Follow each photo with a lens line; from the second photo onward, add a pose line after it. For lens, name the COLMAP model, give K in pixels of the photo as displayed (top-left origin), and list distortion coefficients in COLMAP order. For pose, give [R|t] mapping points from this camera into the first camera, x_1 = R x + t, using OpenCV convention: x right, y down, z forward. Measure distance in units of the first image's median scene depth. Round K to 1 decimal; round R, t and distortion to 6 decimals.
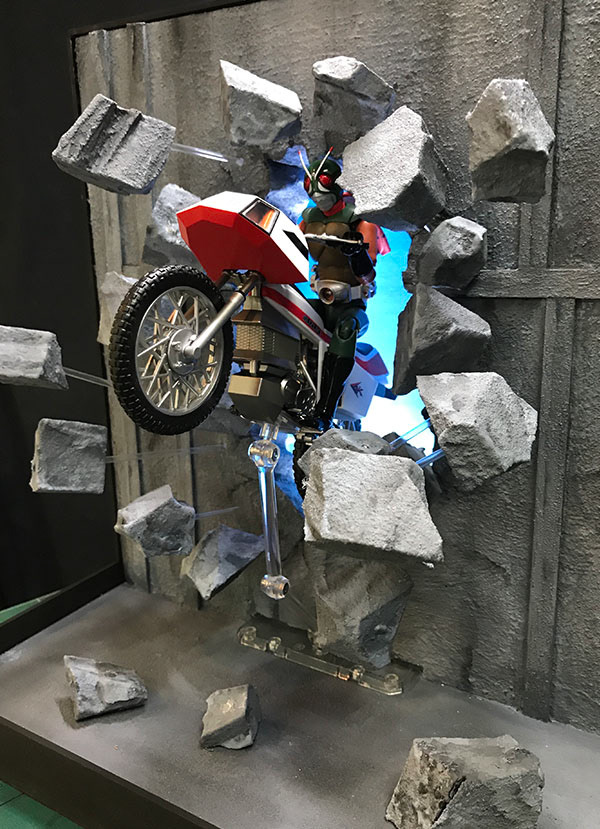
lens RADIAL K [[706.1, 0, 300.4], [0, 706.1, 415.7], [0, 0, 1]] dist [0.013409, -0.044945]
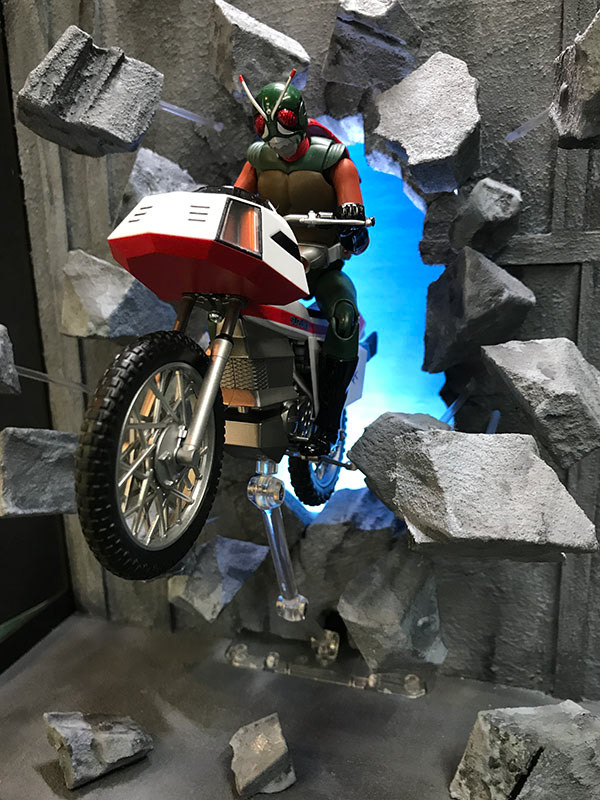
lens RADIAL K [[654.3, 0, 299.7], [0, 654.3, 408.6], [0, 0, 1]] dist [-0.029258, 0.043227]
pose [[0.974014, -0.063111, 0.217517, -0.207878], [0.067127, 0.997682, -0.011116, 0.013686], [-0.216311, 0.025429, 0.975993, 0.204031]]
